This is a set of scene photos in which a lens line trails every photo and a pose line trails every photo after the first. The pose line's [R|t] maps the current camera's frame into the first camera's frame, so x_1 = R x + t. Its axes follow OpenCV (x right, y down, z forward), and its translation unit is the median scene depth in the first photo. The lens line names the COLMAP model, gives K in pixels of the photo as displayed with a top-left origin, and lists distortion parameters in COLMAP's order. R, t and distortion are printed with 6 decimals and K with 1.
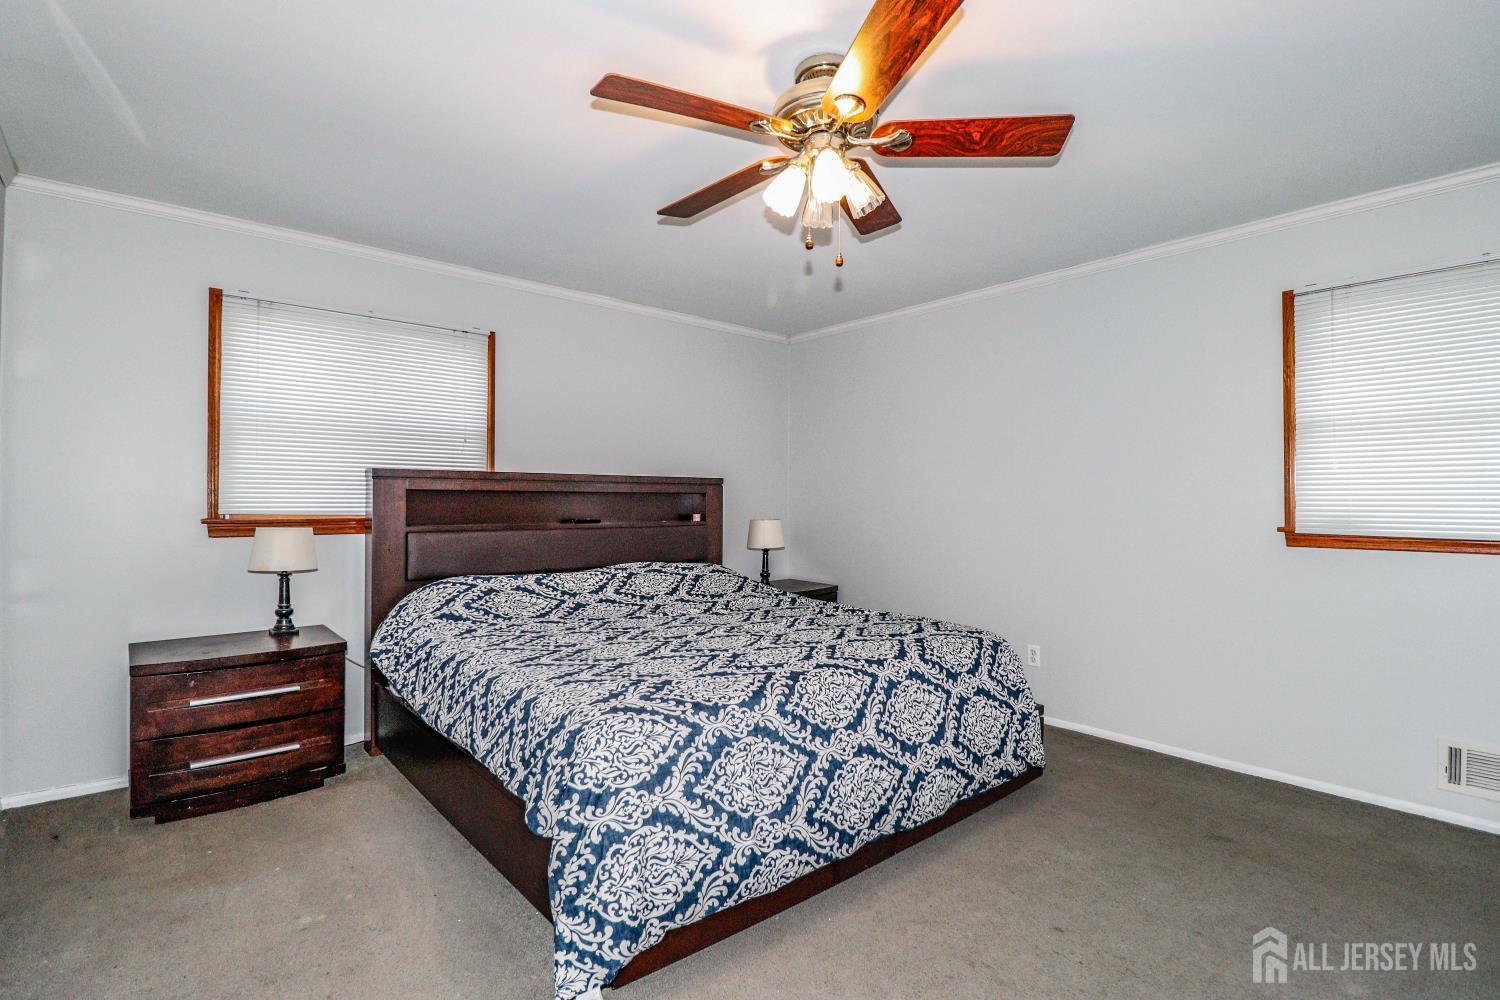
lens RADIAL K [[705.5, 0, 756.3], [0, 705.5, 492.5], [0, 0, 1]] dist [-0.002424, -0.008396]
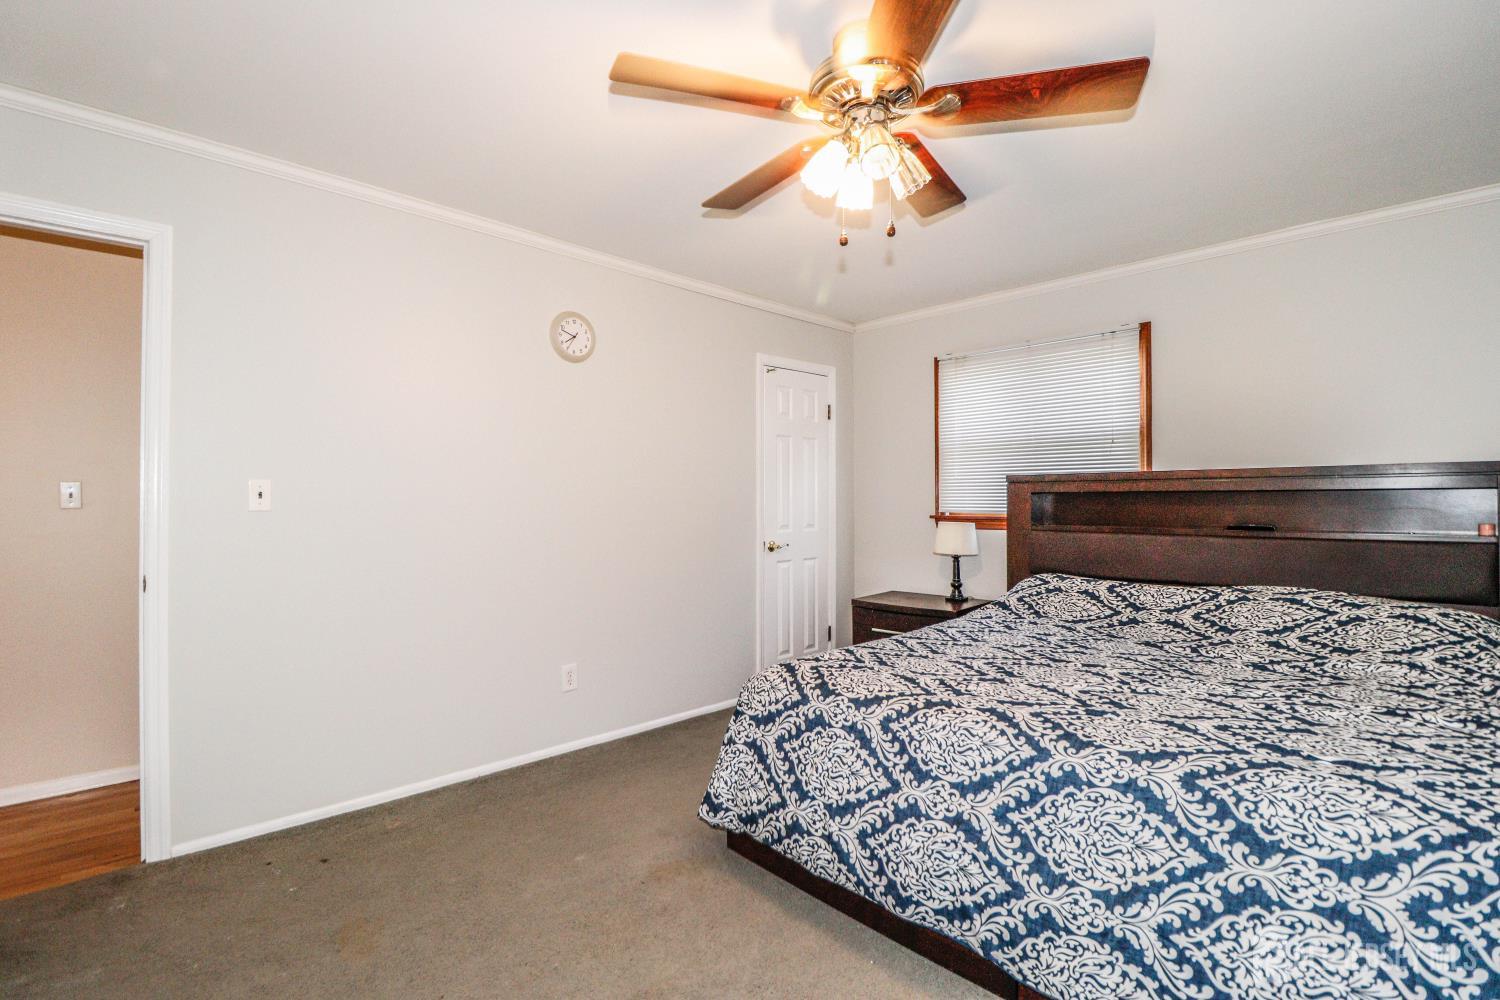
lens RADIAL K [[705.5, 0, 756.3], [0, 705.5, 492.5], [0, 0, 1]] dist [-0.002424, -0.008396]
pose [[0.068780, -0.013647, -0.997539, 0.887927], [0.013227, 0.999831, -0.012766, 0.006125], [0.997544, -0.012317, 0.068949, 0.697989]]
